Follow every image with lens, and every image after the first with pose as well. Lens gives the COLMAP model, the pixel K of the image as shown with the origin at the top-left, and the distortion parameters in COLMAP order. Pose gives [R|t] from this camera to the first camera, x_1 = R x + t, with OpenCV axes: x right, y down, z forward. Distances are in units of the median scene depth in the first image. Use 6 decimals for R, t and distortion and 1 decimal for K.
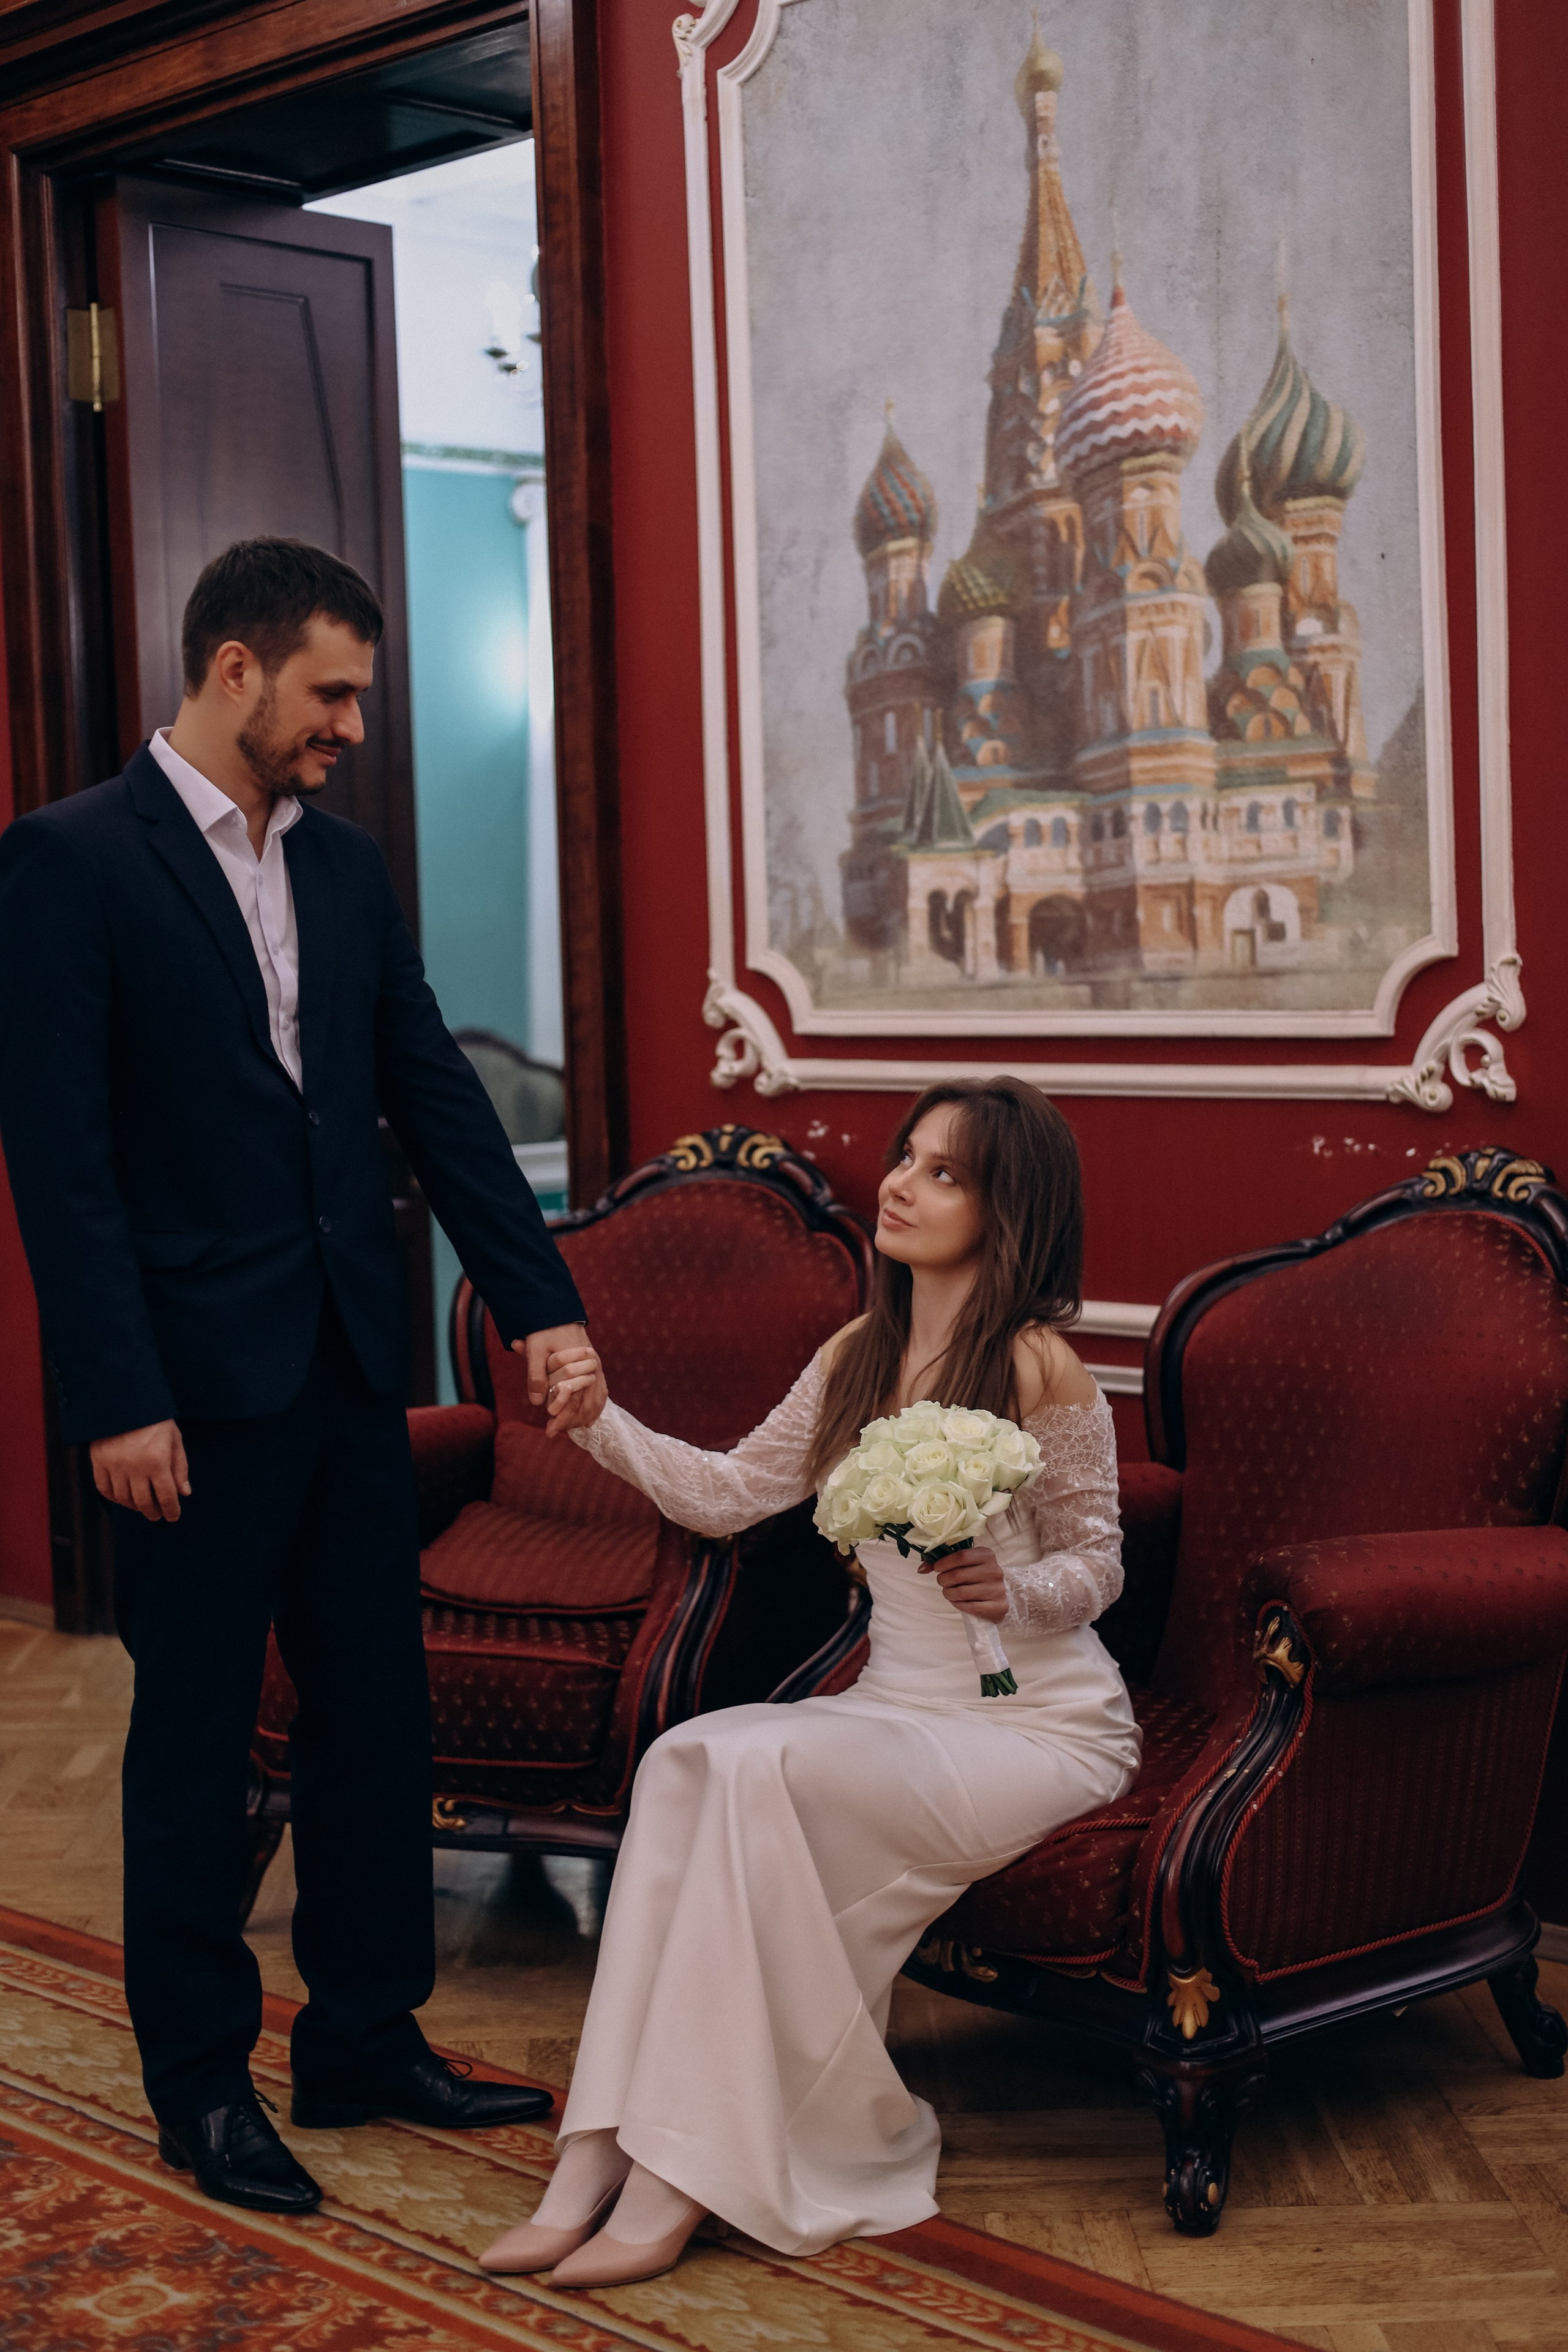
lens RADIAL K [[3511.2, 0, 784.1], [0, 3511.2, 1180.3], [0, 0, 1]] dist [0.004090, 0.000000]
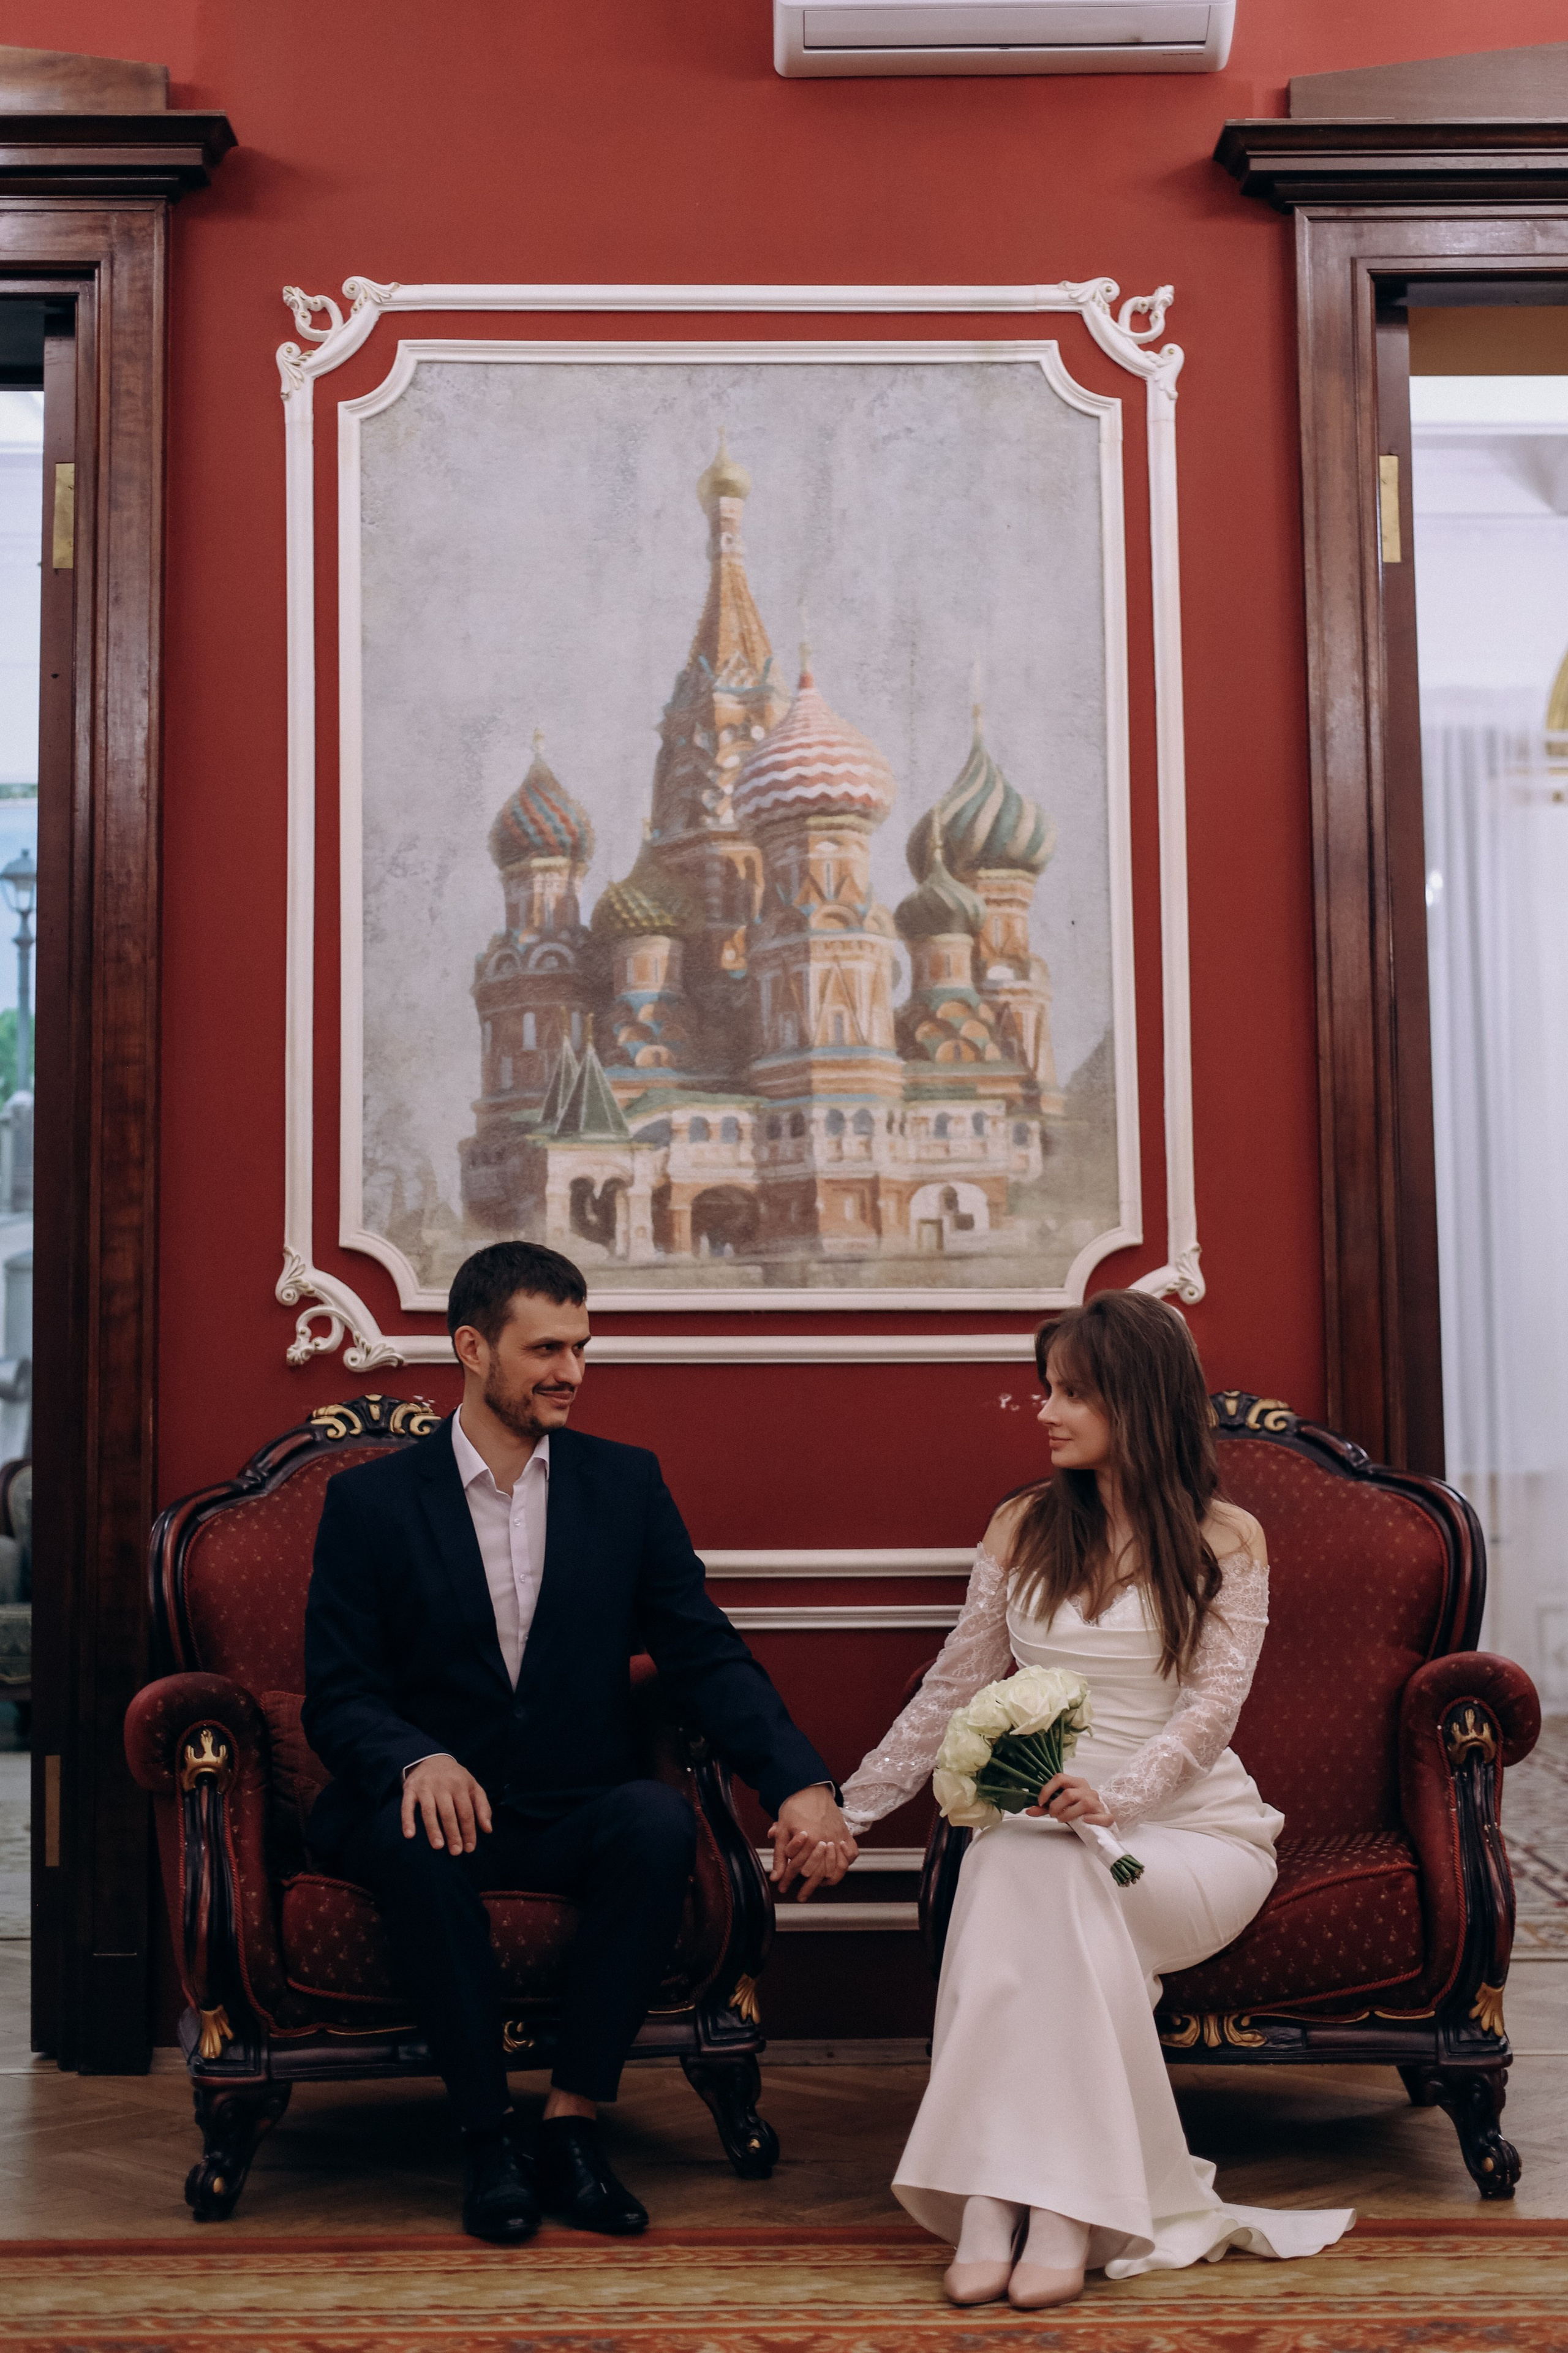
lens RADIAL K [[3512.4, 0, 783.4], [0, 3512.4, 1171.9], [0, 0, 1]] dist [0.004090, 0.000000]
pose [[0.664445, 0.081224, 0.742911, -0.754149], [0.042305, 0.988394, -0.145900, 0.080054], [-0.746139, 0.128372, 0.653297, 0.255451]]
